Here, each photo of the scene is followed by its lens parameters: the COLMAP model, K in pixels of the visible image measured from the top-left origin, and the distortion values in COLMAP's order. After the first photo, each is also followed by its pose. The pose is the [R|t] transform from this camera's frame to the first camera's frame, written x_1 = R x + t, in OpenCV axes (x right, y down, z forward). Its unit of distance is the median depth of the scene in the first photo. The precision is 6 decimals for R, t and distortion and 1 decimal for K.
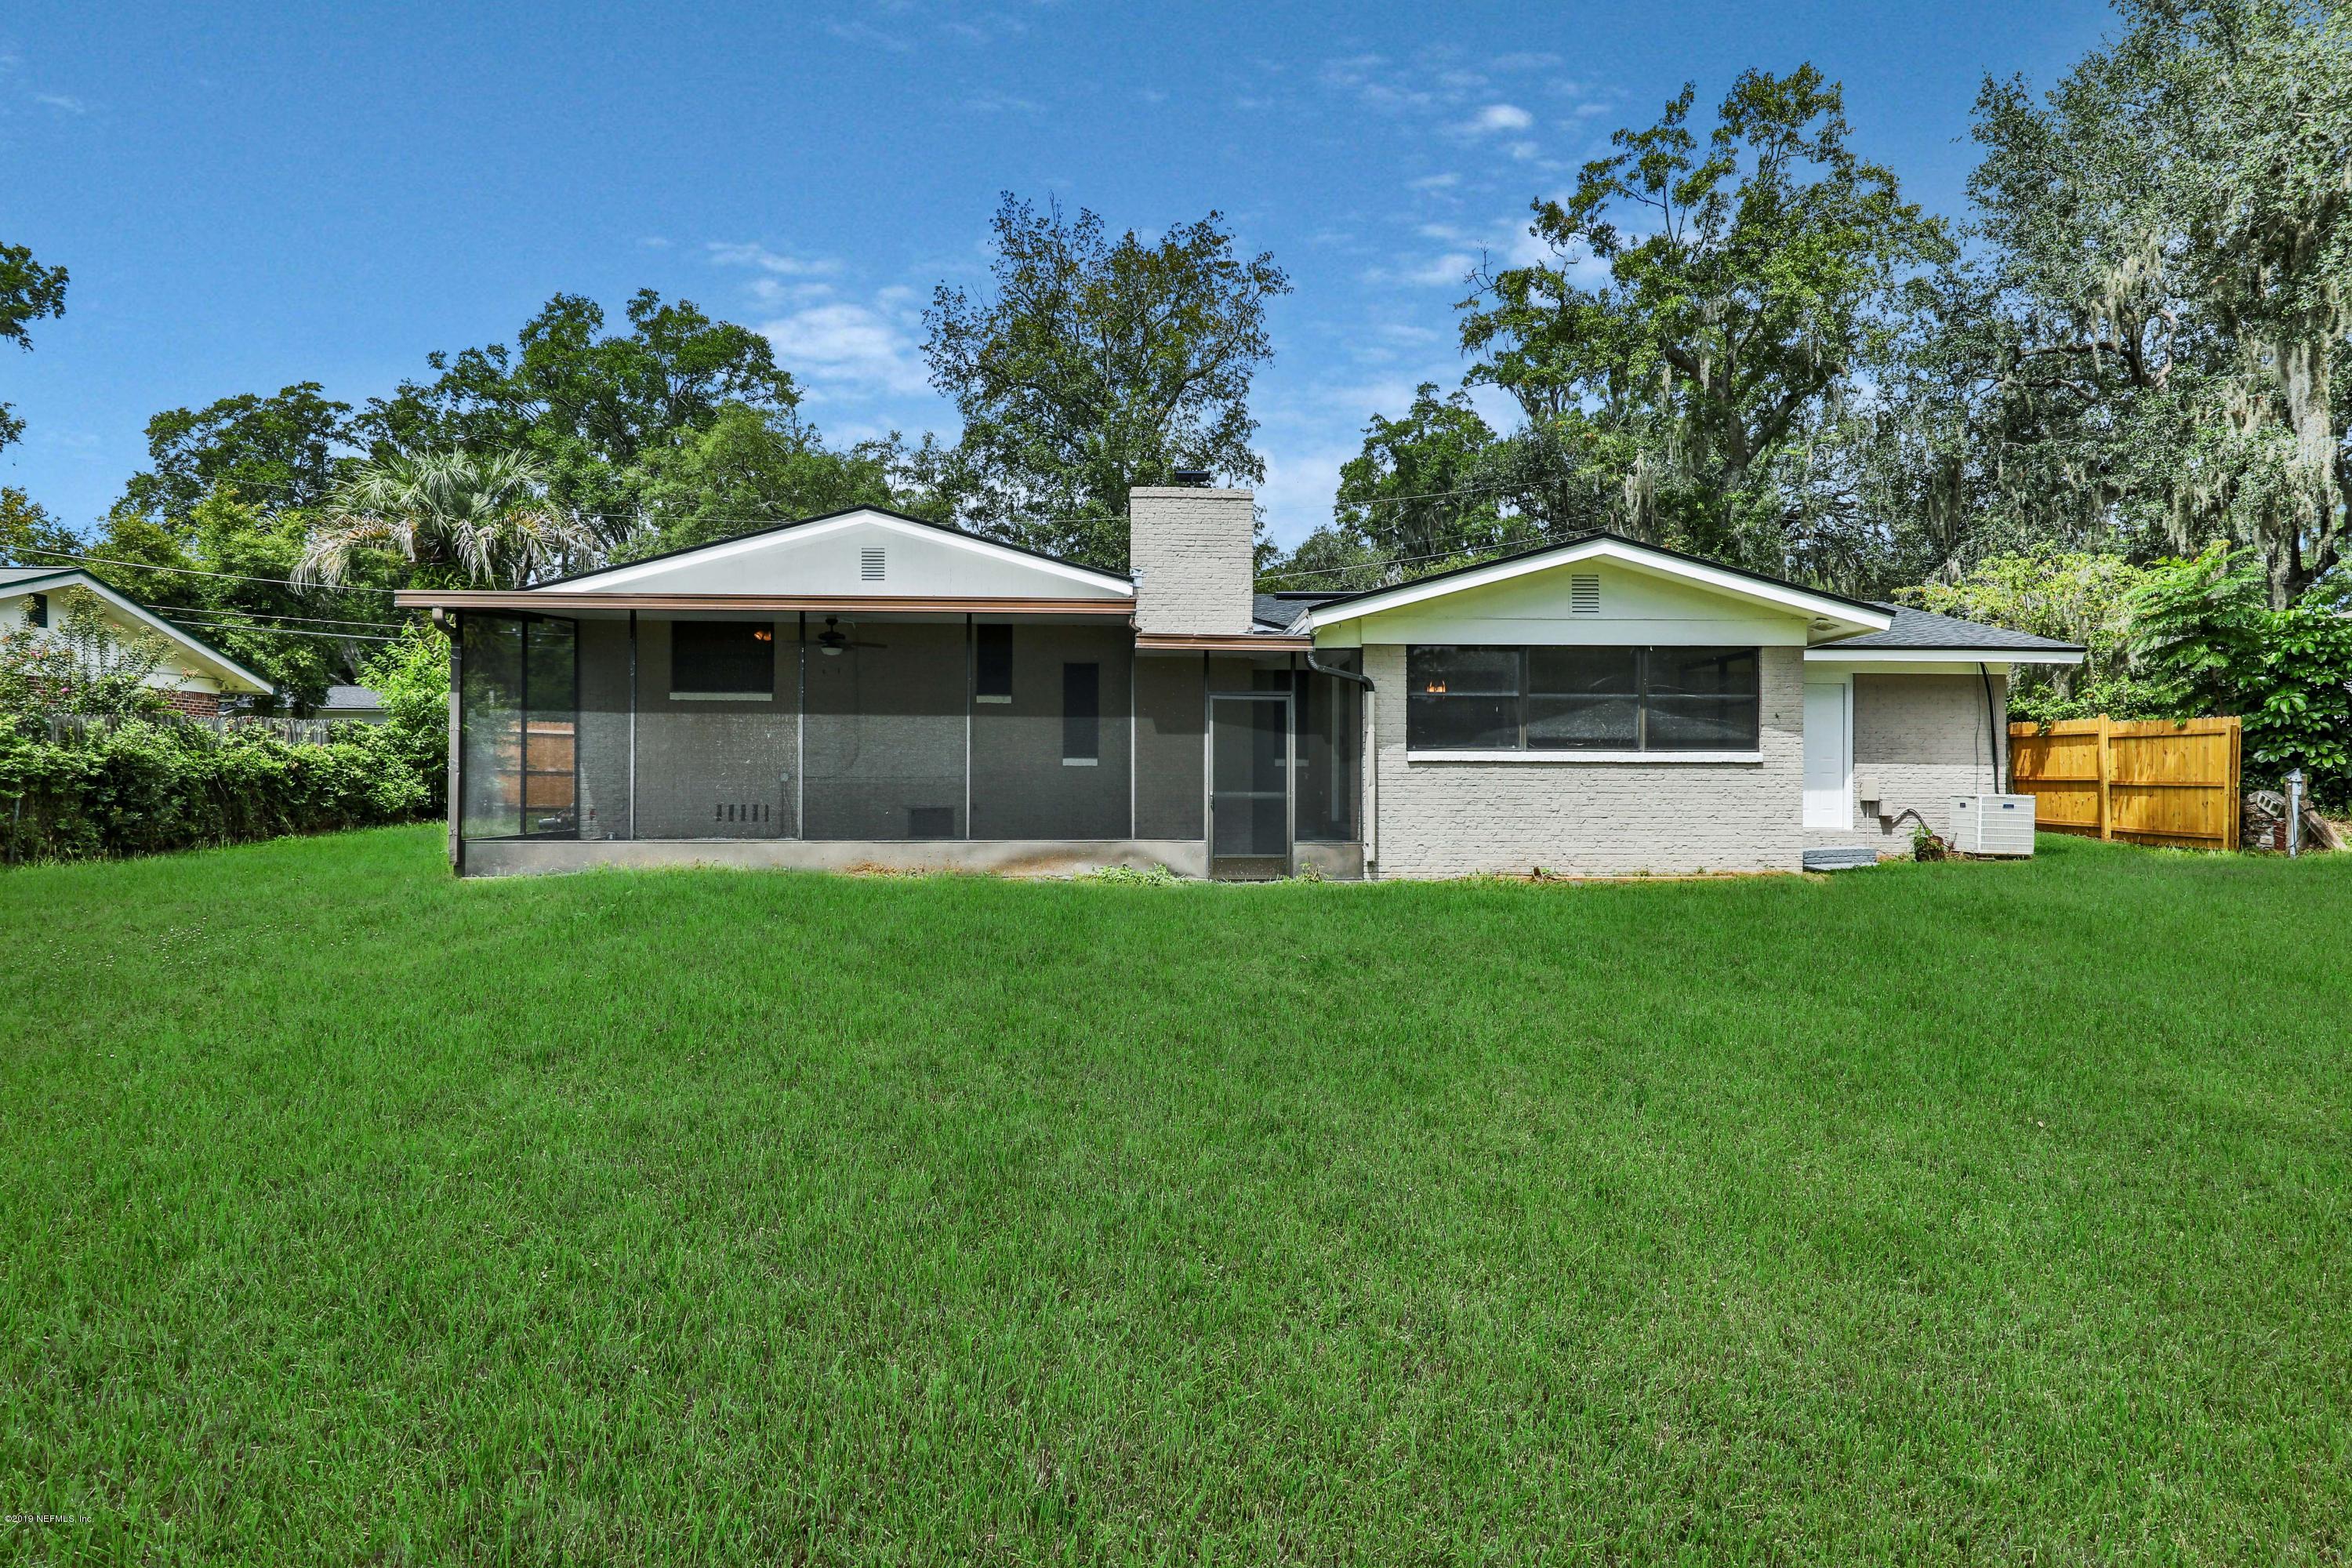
lens RADIAL K [[1341.8, 0, 1176.0], [0, 1341.8, 784.0], [0, 0, 1]] dist [0.019095, -0.009173]
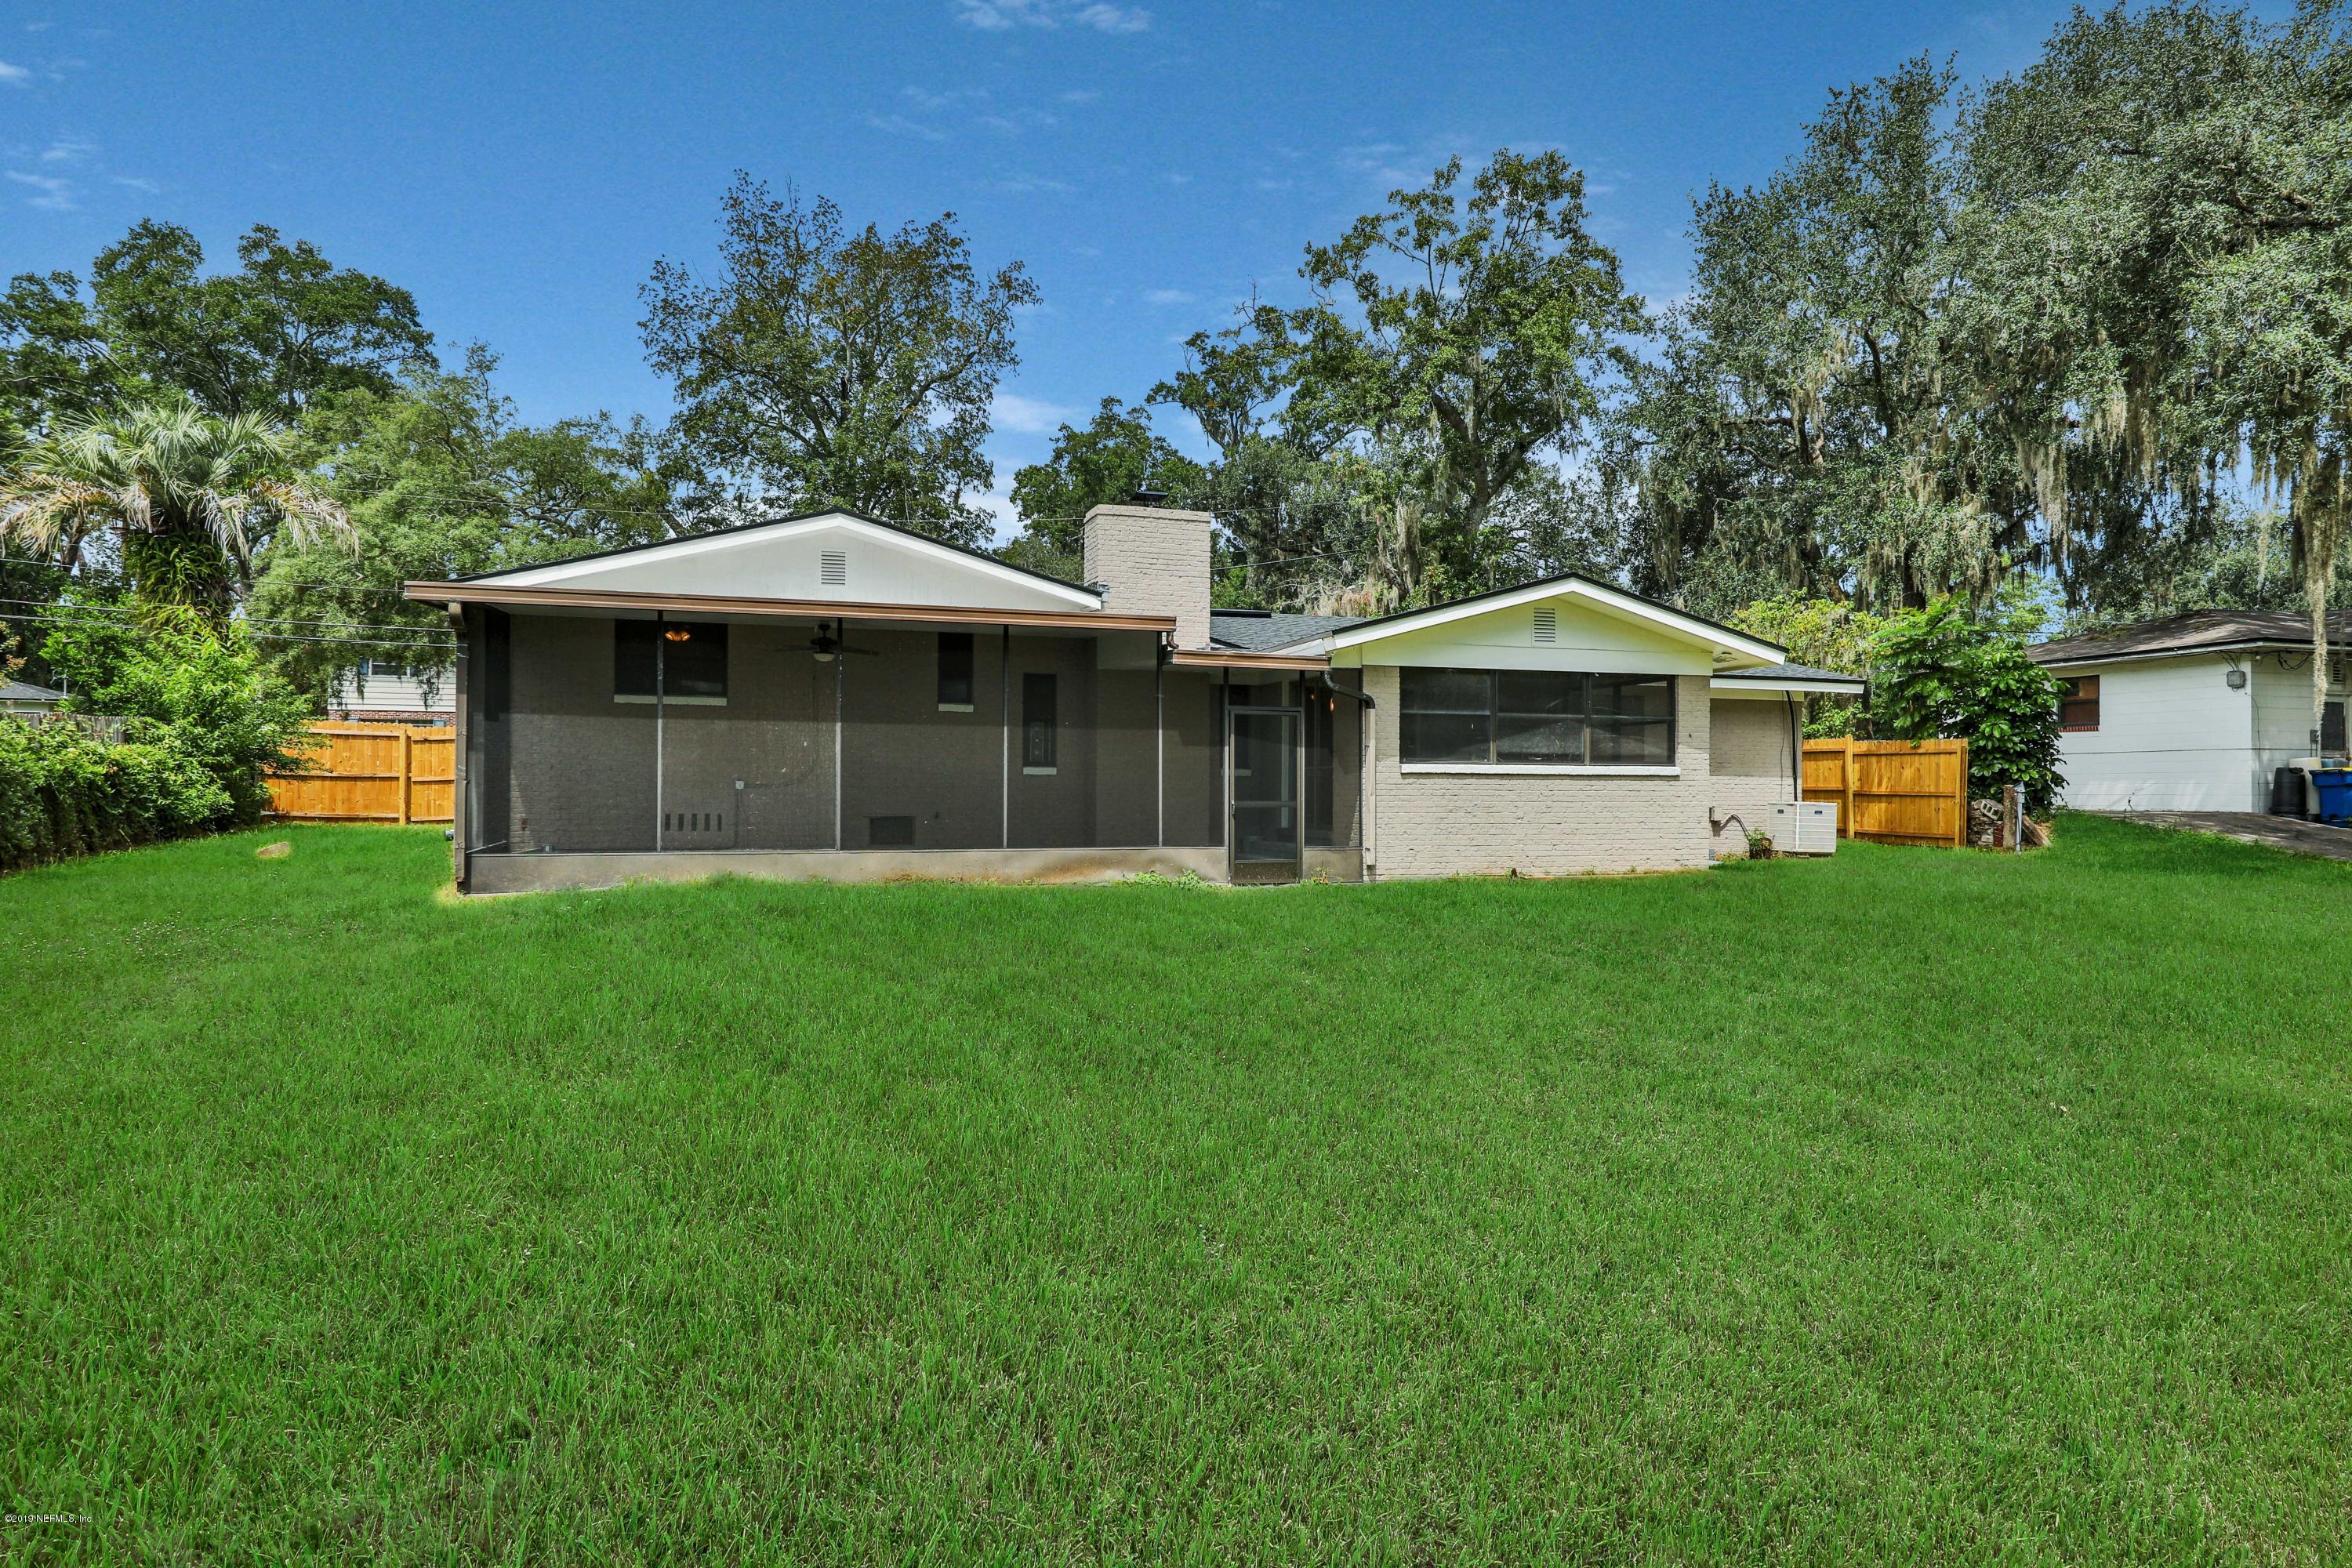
lens RADIAL K [[1341.8, 0, 1176.0], [0, 1341.8, 784.0], [0, 0, 1]] dist [0.019095, -0.009173]
pose [[0.968534, 0.002796, 0.248864, -0.157819], [-0.001925, 0.999991, -0.003742, -0.002010], [-0.248873, 0.003145, 0.968531, -0.007952]]
